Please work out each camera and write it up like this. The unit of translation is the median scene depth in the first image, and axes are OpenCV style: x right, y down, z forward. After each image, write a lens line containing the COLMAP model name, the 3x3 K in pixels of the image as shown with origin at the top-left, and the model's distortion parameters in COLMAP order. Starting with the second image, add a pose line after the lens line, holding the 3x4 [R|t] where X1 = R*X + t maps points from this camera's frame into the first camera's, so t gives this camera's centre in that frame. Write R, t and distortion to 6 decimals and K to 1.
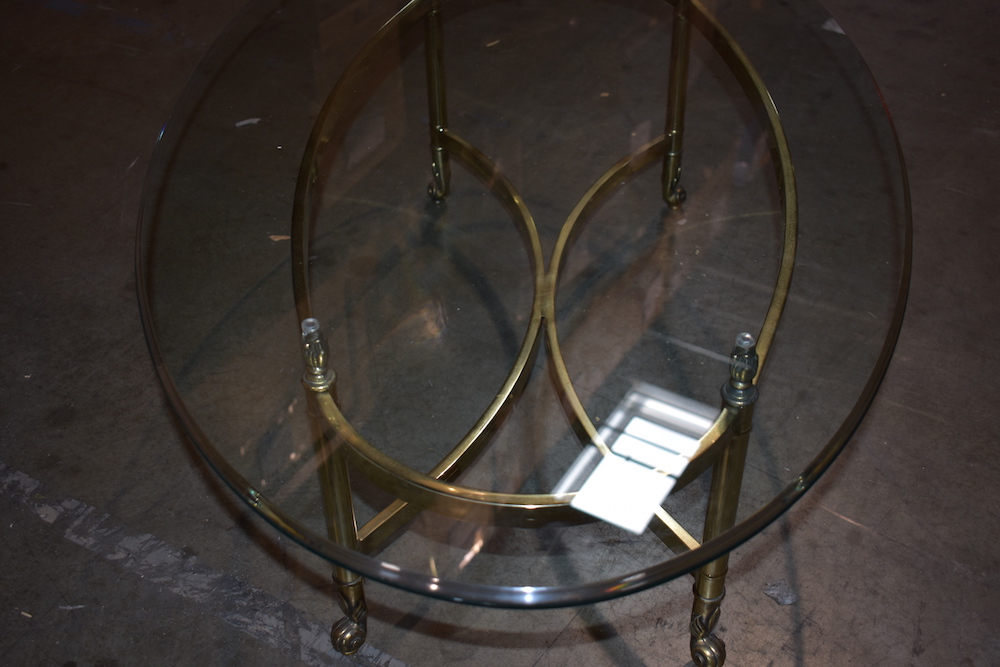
lens RADIAL K [[1165.3, 0, 500.0], [0, 1165.3, 333.5], [0, 0, 1]] dist [0.000100, 0.003838]
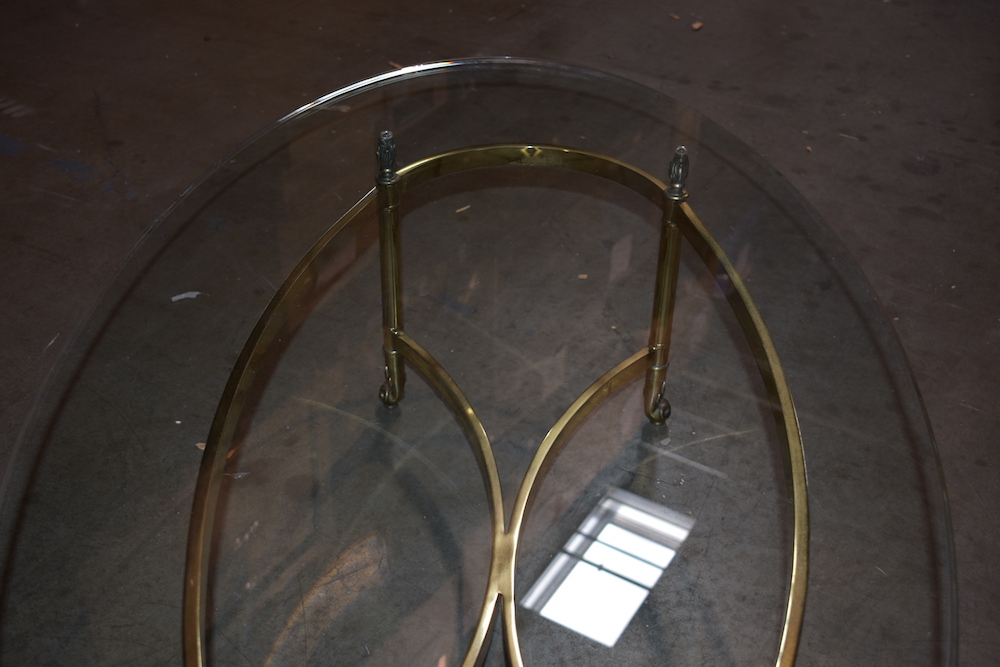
lens RADIAL K [[1128.8, 0, 500.0], [0, 1128.8, 333.5], [0, 0, 1]] dist [0.007986, -0.013121]
pose [[0.999375, 0.031593, 0.015864, 0.014557], [-0.030814, 0.998412, -0.047161, -0.132900], [-0.017329, 0.046643, 0.998761, 0.142607]]
